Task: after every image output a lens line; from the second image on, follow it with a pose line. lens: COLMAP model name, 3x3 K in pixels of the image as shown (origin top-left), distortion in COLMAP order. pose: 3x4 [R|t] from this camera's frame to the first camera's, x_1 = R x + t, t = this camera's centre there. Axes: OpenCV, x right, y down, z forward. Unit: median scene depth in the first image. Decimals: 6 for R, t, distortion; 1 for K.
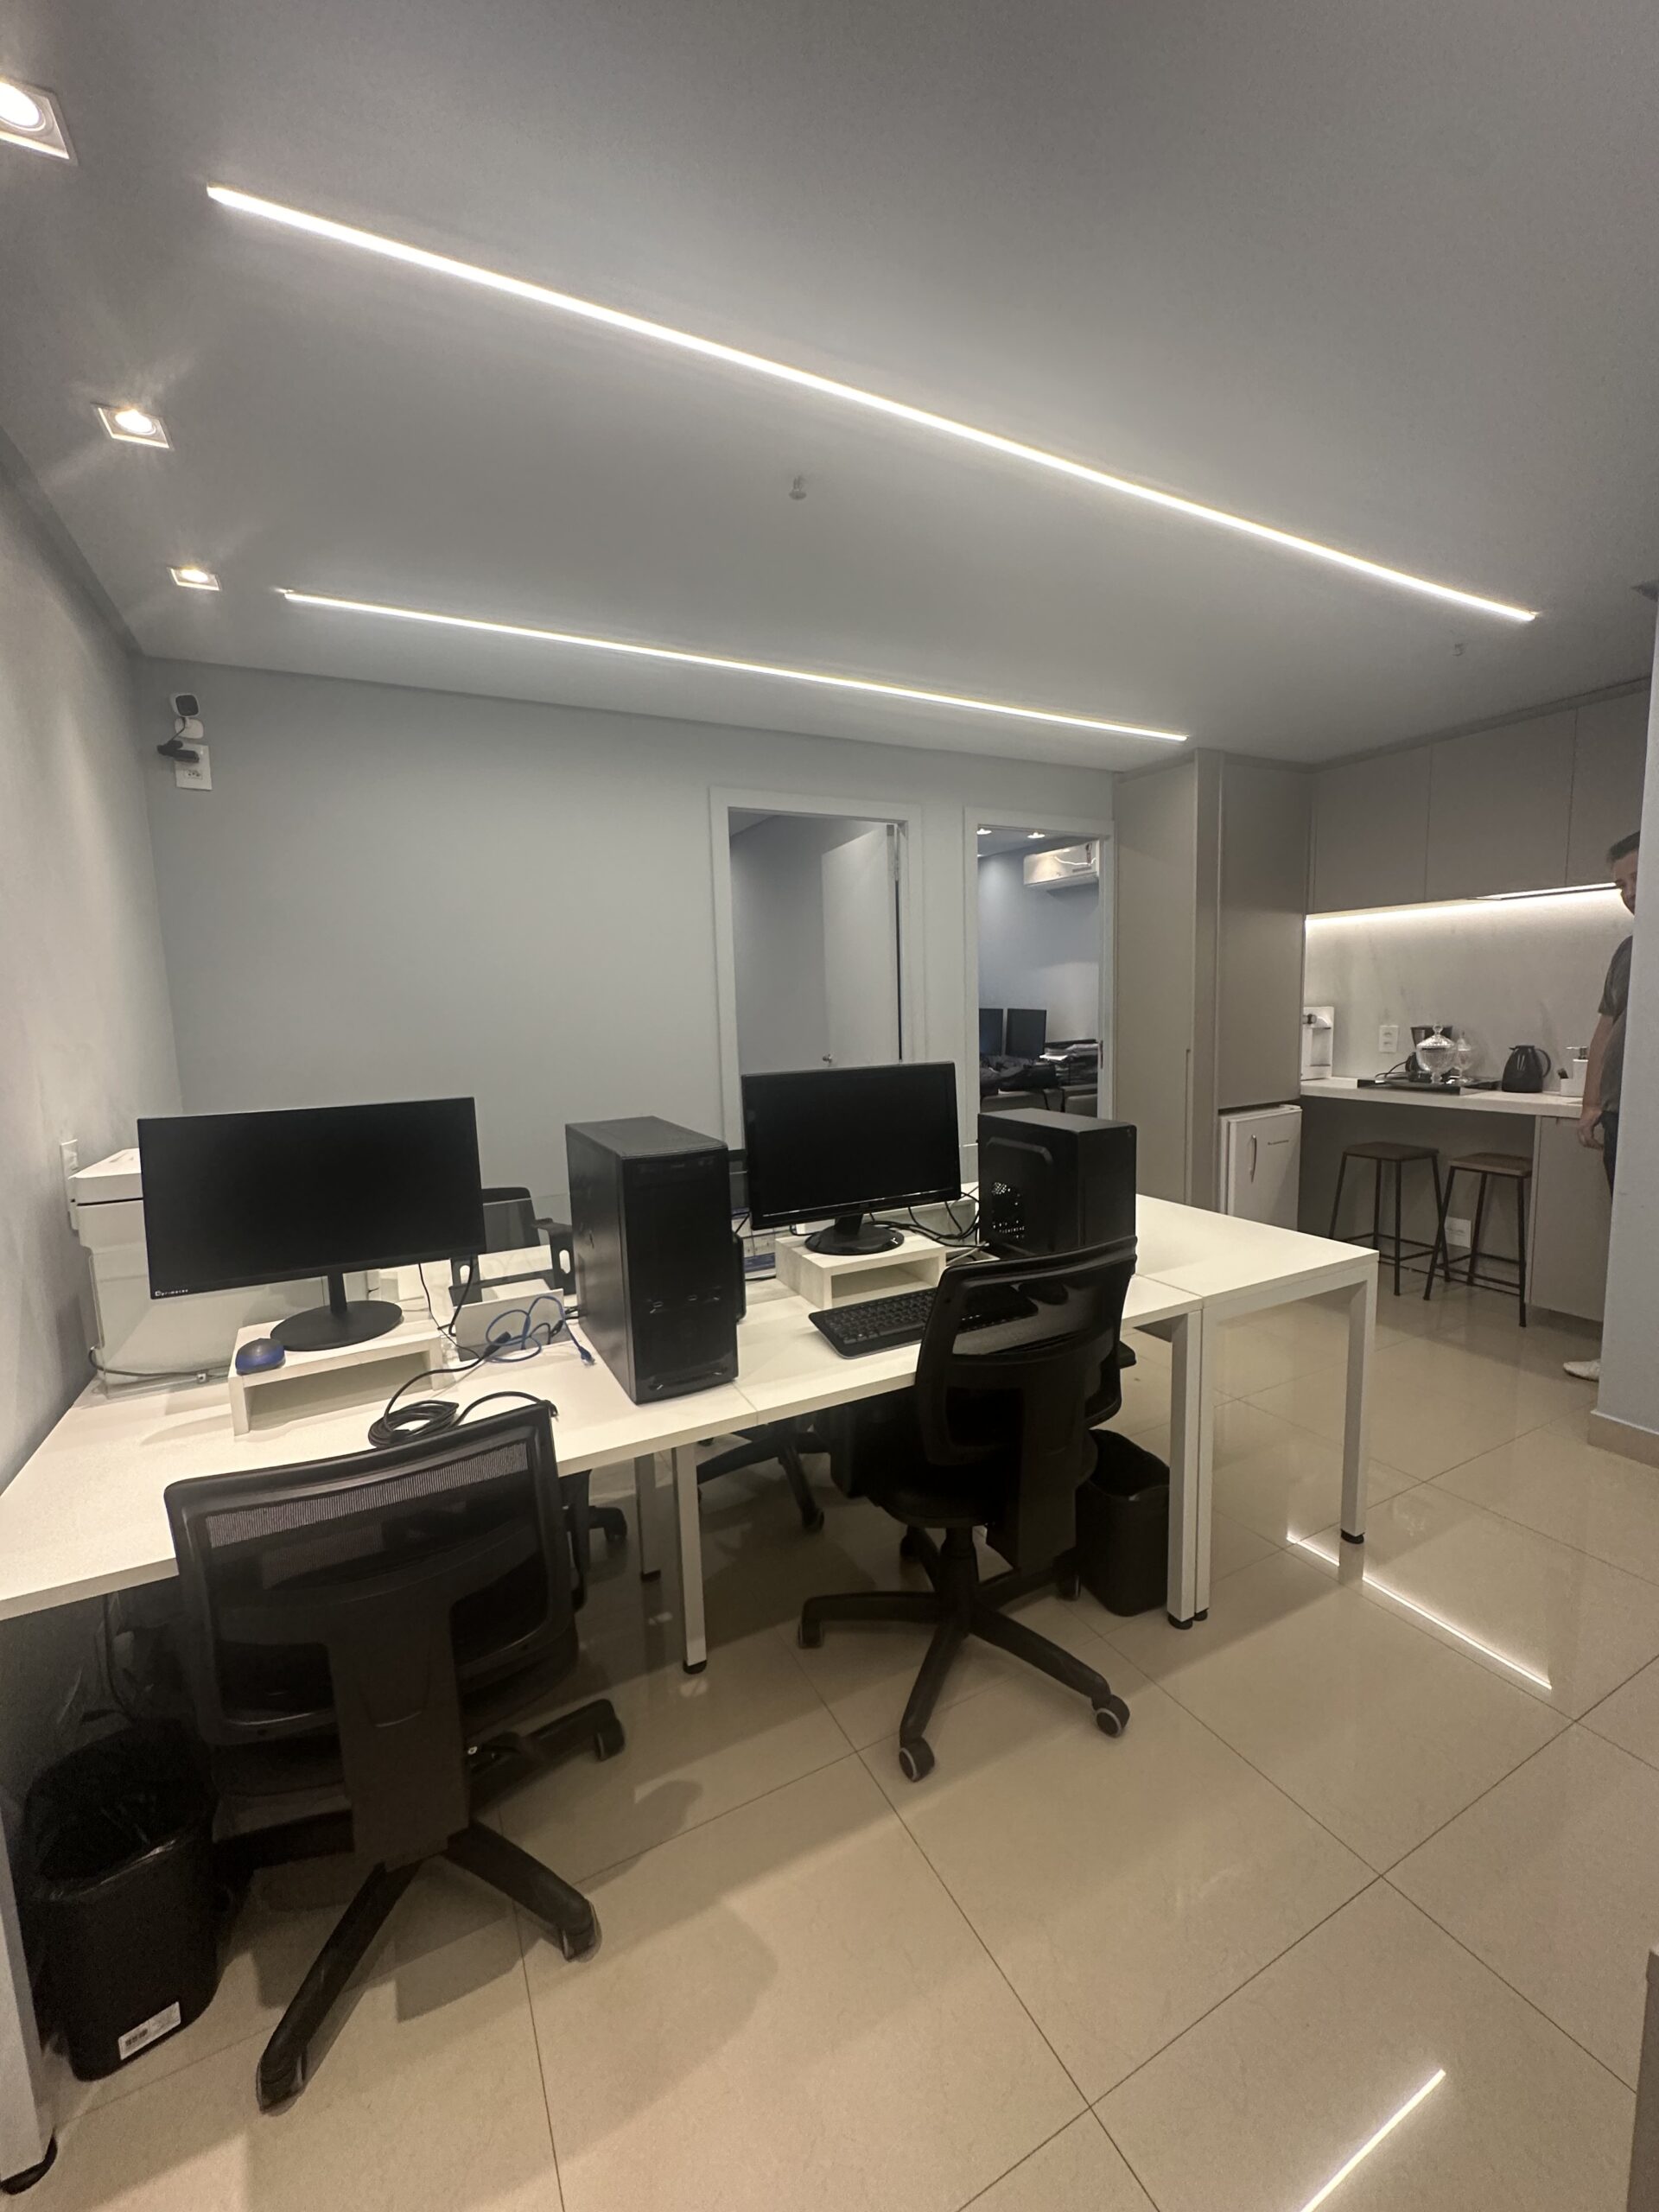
lens RADIAL K [[886.7, 0, 832.4], [0, 886.7, 1109.2], [0, 0, 1]] dist [0.000132, 0.000017]
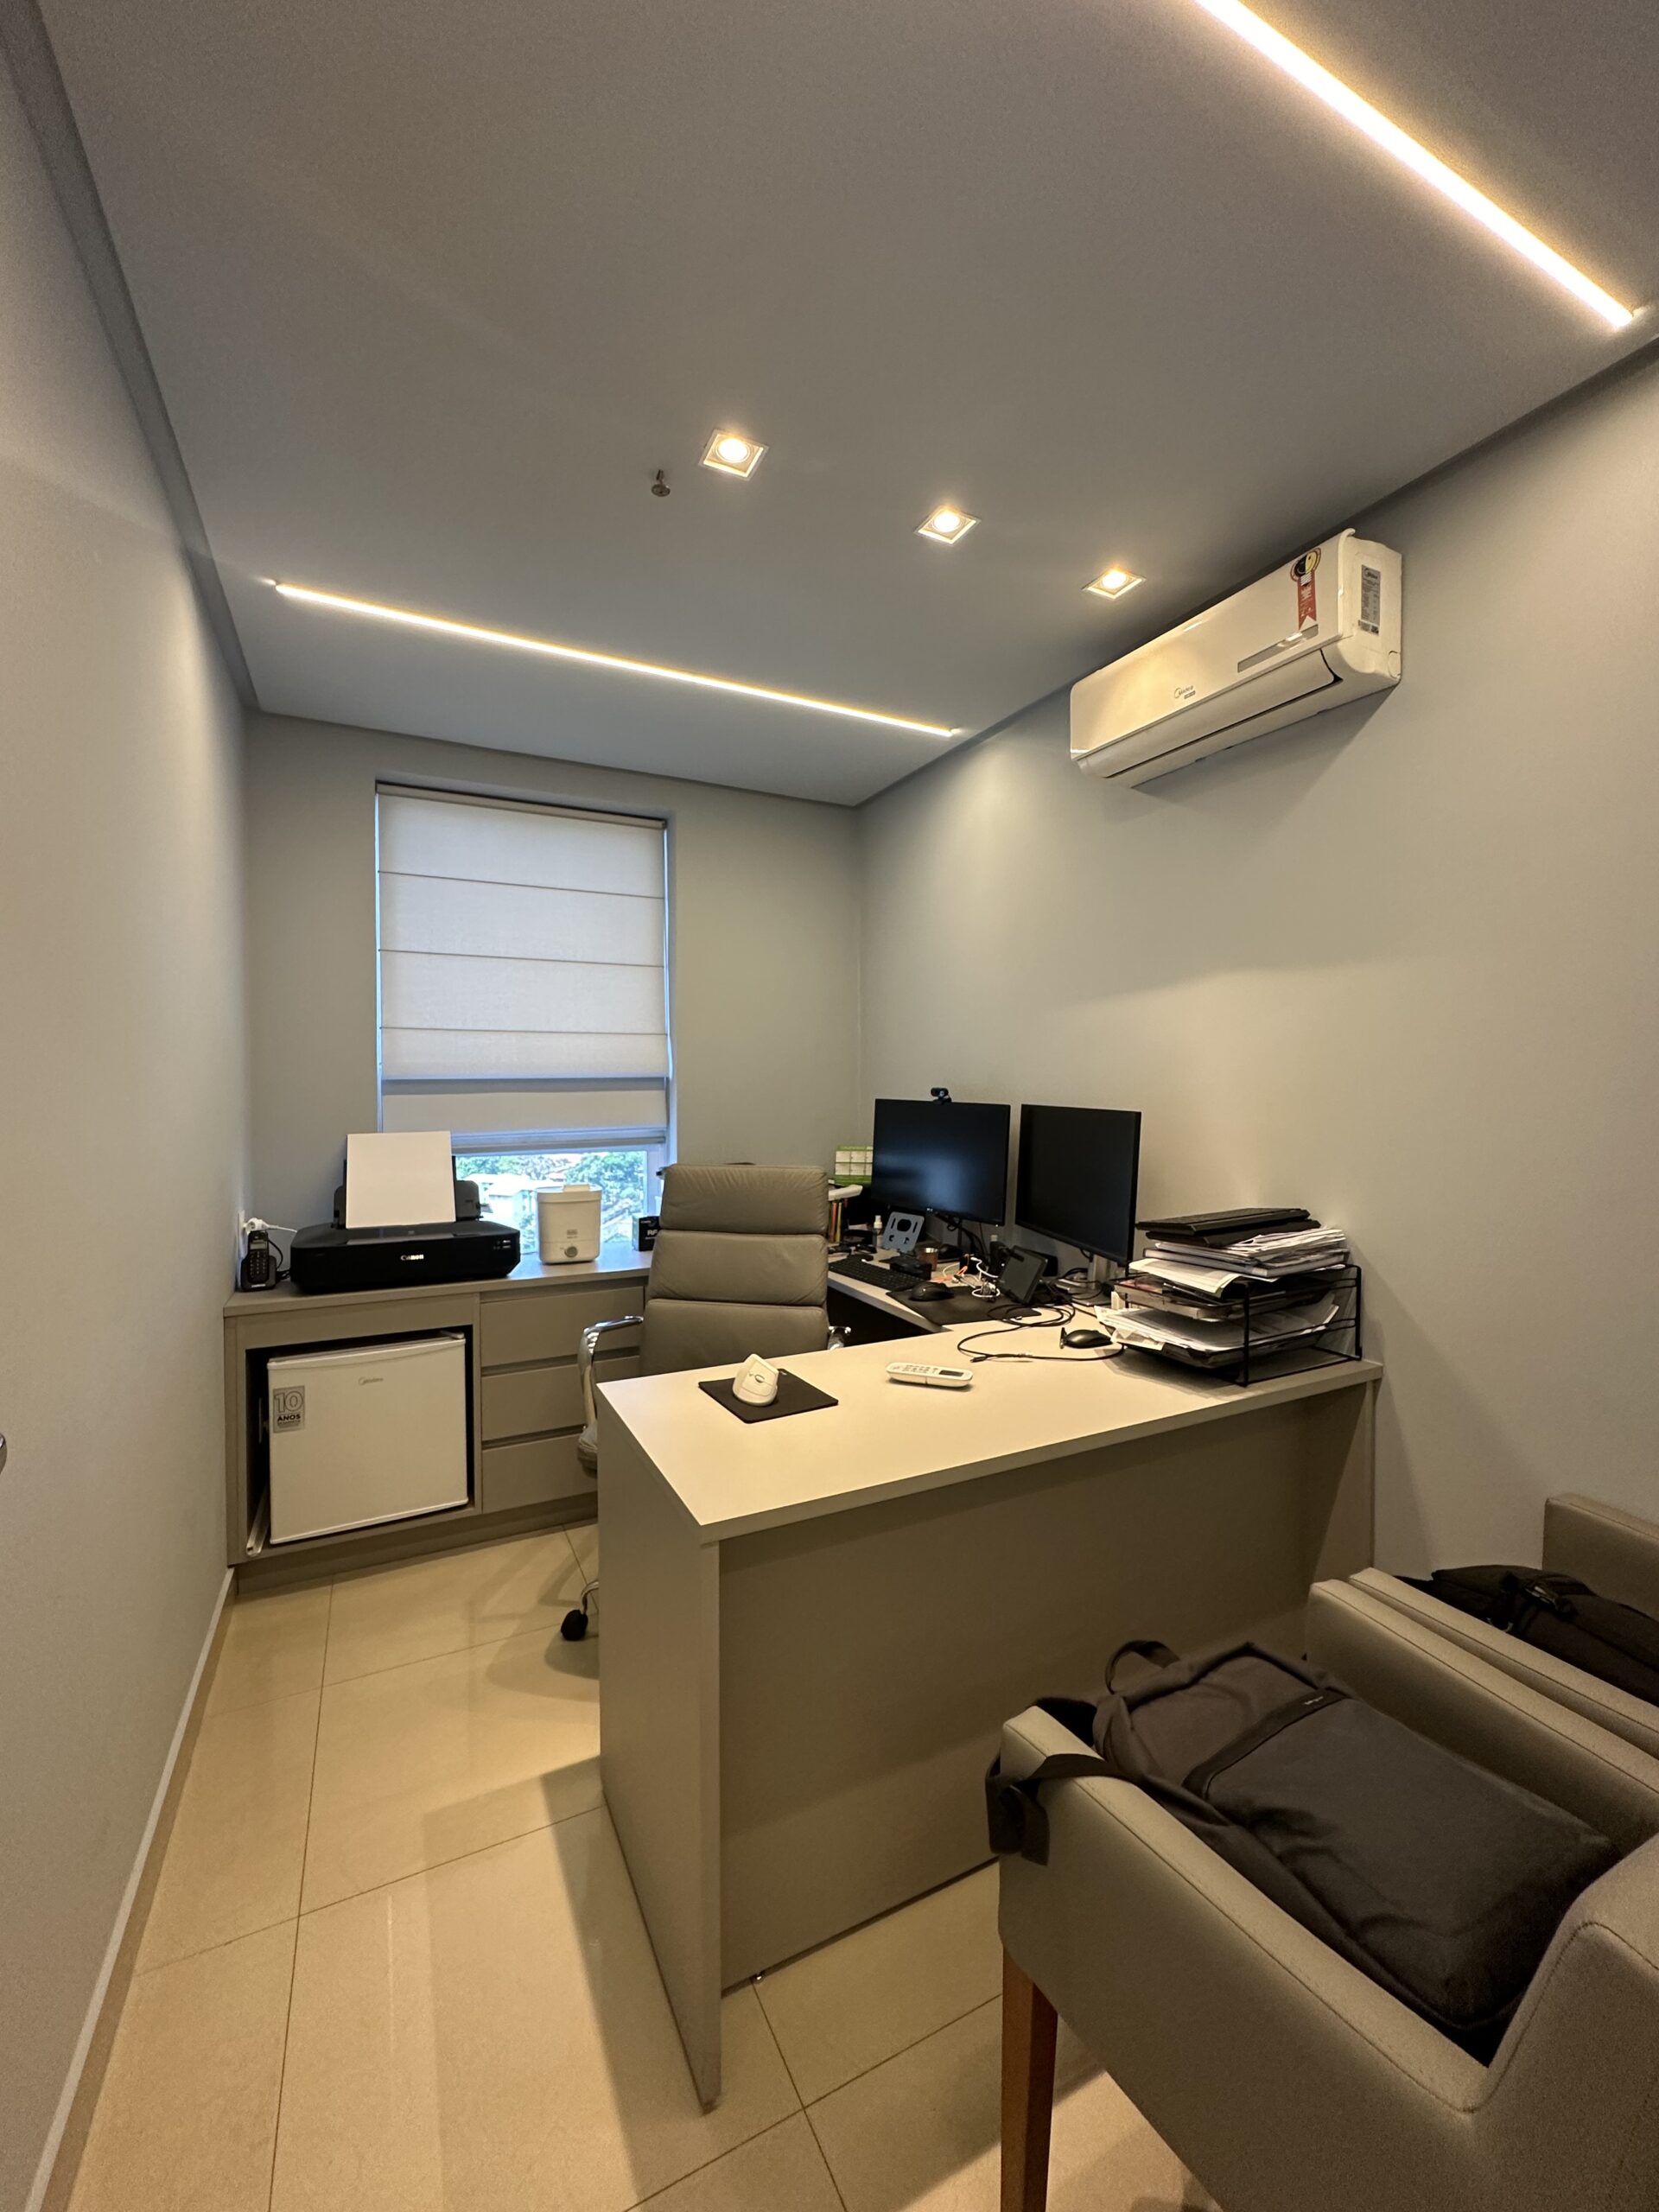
lens RADIAL K [[886.7, 0, 822.1], [0, 886.7, 1102.4], [0, 0, 1]] dist [0.000132, 0.000017]
pose [[0.999715, 0.020505, -0.012189, 0.125064], [-0.021604, 0.994935, -0.098174, -0.081635], [0.010115, 0.098410, 0.995095, 0.668595]]
